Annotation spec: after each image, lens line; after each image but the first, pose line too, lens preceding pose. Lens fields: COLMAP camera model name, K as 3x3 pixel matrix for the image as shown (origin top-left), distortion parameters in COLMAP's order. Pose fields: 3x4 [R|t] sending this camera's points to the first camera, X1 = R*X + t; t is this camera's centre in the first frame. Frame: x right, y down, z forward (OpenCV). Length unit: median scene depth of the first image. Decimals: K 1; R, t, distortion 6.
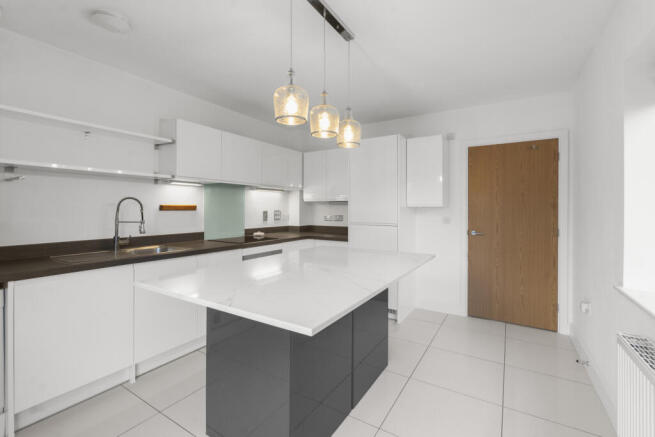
lens RADIAL K [[291.7, 0, 325.0], [0, 291.7, 213.7], [0, 0, 1]] dist [-0.000747, -0.000264]
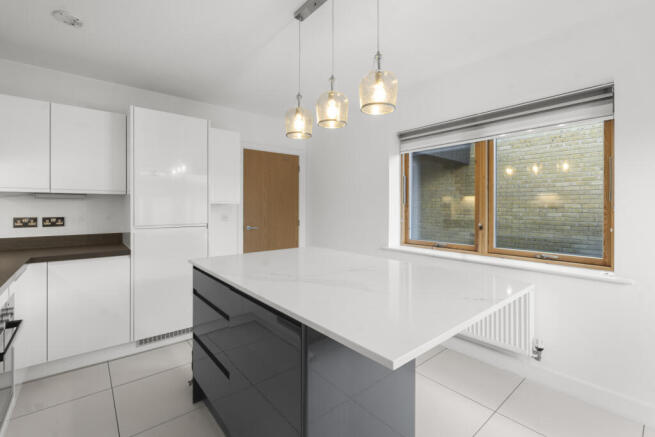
lens RADIAL K [[291.7, 0, 324.8], [0, 291.7, 212.7], [0, 0, 1]] dist [-0.000747, -0.000264]
pose [[0.310009, -0.026067, 0.950376, -0.443209], [0.012079, 0.999651, 0.023478, -0.013058], [-0.950657, 0.004201, 0.310216, 0.384727]]
